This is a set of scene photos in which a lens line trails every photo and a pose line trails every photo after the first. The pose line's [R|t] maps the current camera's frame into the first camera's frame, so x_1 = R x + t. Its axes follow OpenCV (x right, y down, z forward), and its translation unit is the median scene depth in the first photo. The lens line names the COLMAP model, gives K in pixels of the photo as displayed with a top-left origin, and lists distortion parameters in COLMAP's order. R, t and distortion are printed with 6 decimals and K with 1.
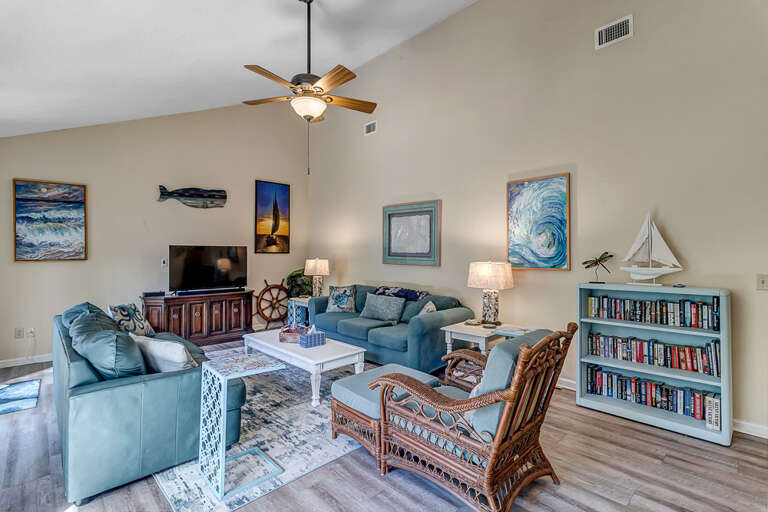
lens RADIAL K [[361.8, 0, 383.7], [0, 361.8, 252.8], [0, 0, 1]] dist [-0.002827, 0.001135]
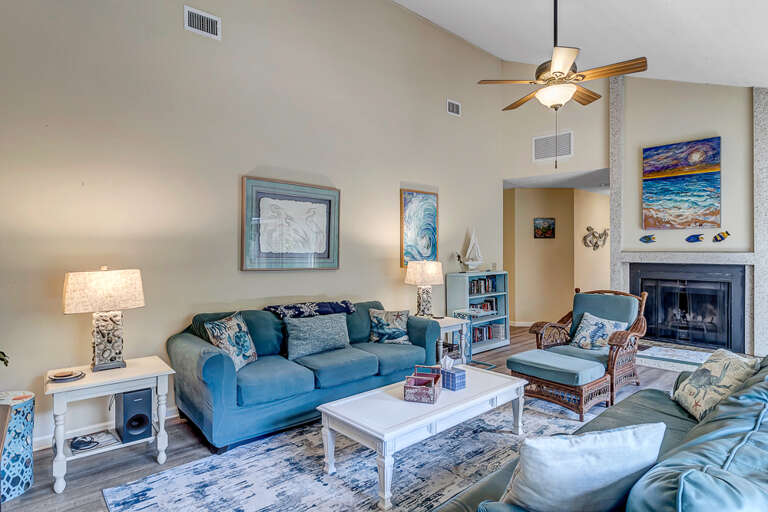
lens RADIAL K [[412.6, 0, 383.8], [0, 412.6, 253.1], [0, 0, 1]] dist [-0.004783, -0.000310]
pose [[0.045223, -0.000776, 0.998977, -0.956228], [0.002840, 0.999996, 0.000648, -0.000380], [-0.998973, 0.002808, 0.045225, 1.045370]]
